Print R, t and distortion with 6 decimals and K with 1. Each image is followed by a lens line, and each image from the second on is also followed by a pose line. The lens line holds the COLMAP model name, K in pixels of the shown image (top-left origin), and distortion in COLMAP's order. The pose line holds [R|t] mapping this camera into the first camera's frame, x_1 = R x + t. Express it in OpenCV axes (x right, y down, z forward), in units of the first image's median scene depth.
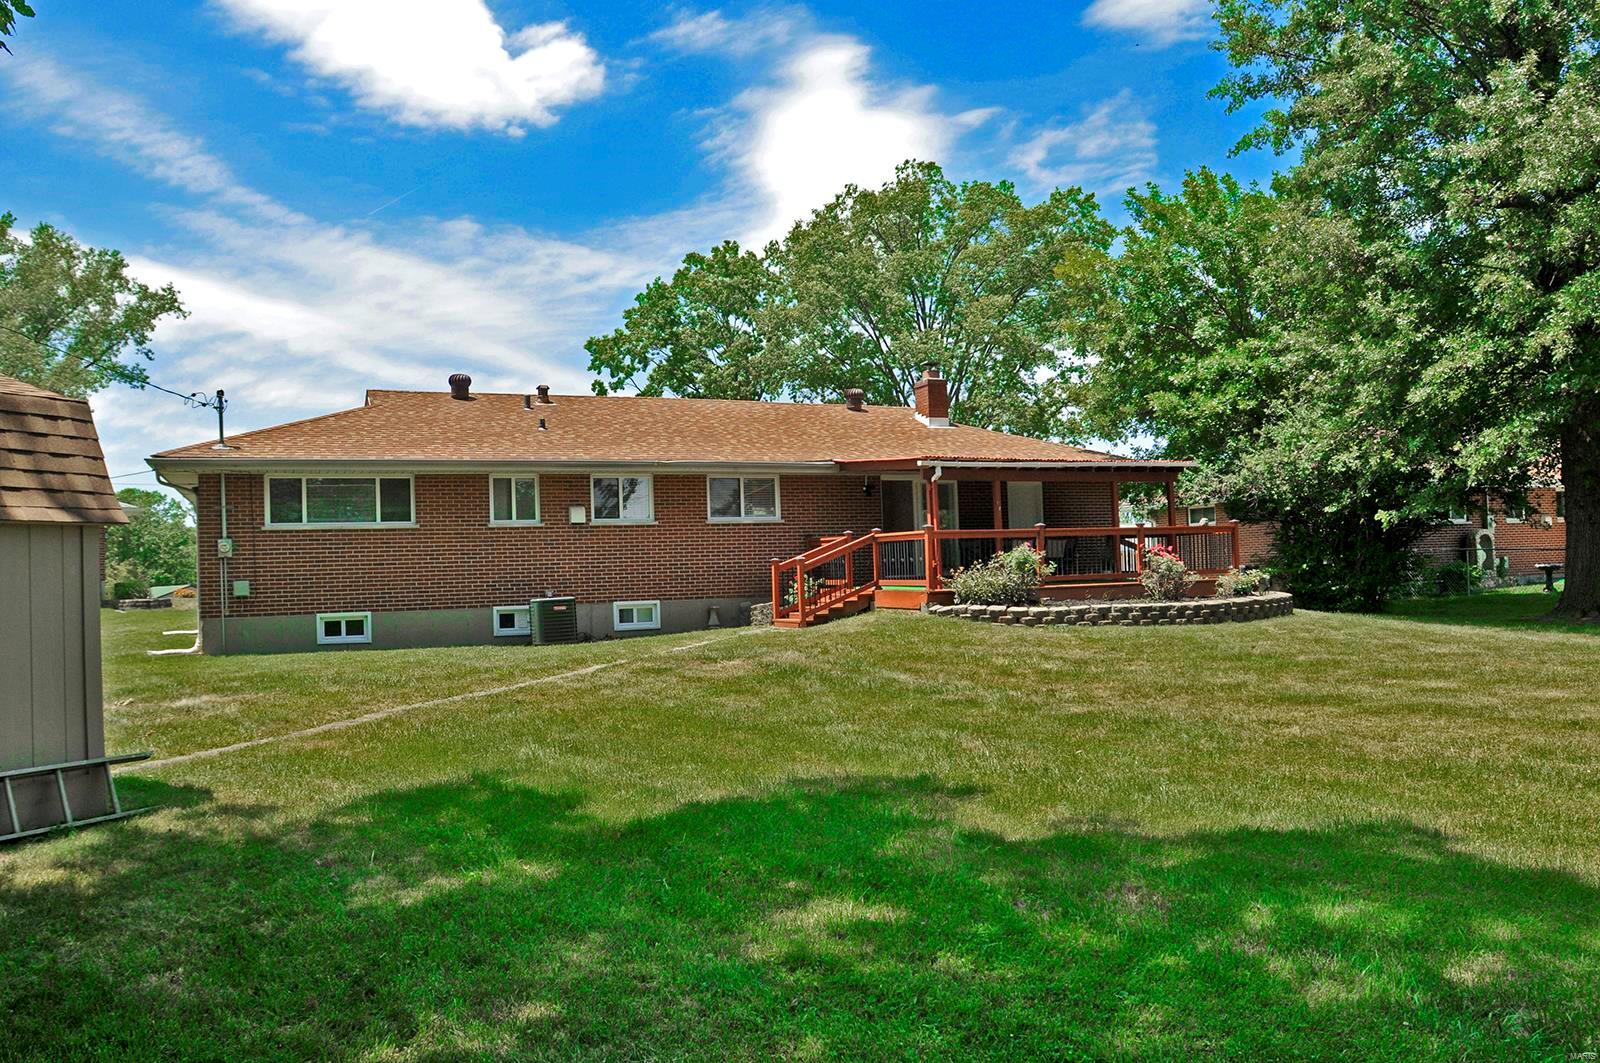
lens RADIAL K [[1184.0, 0, 812.2], [0, 1184.0, 546.0], [0, 0, 1]] dist [-0.084698, 0.056238]
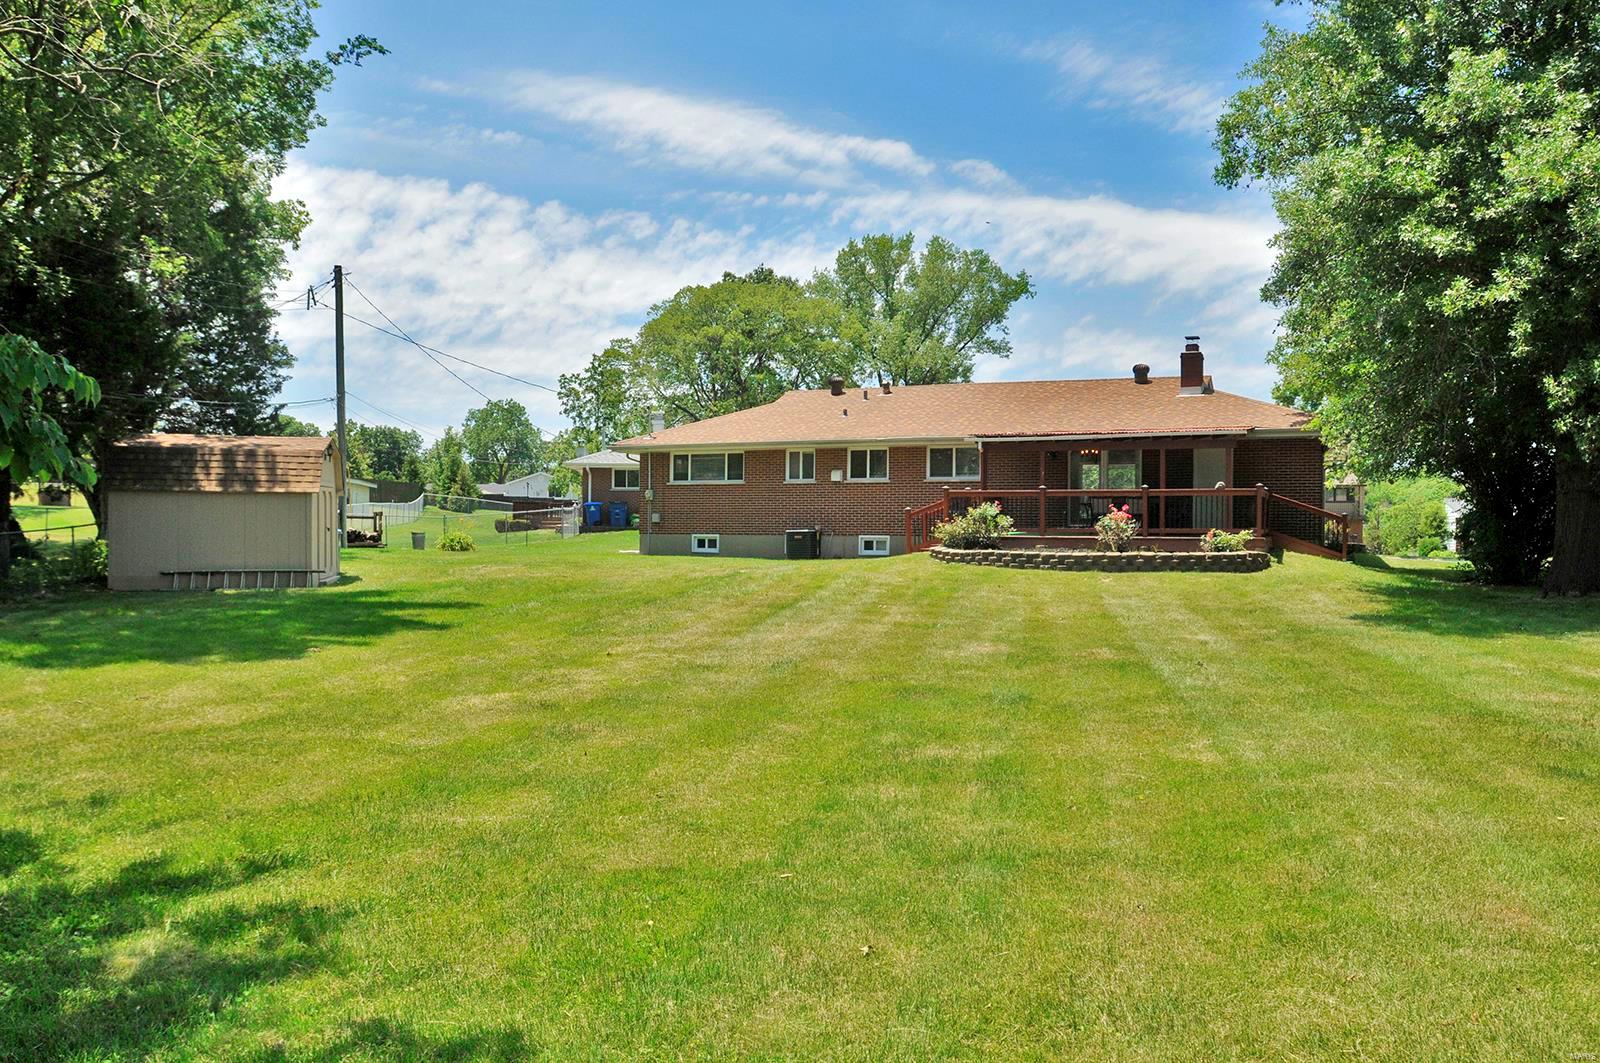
lens RADIAL K [[1180.2, 0, 804.4], [0, 1180.2, 561.6], [0, 0, 1]] dist [-0.088328, 0.060485]
pose [[0.692286, 0.059593, -0.719159, 0.903117], [-0.009999, 0.997281, 0.073014, -0.028487], [0.721554, -0.043356, 0.690999, -0.068911]]
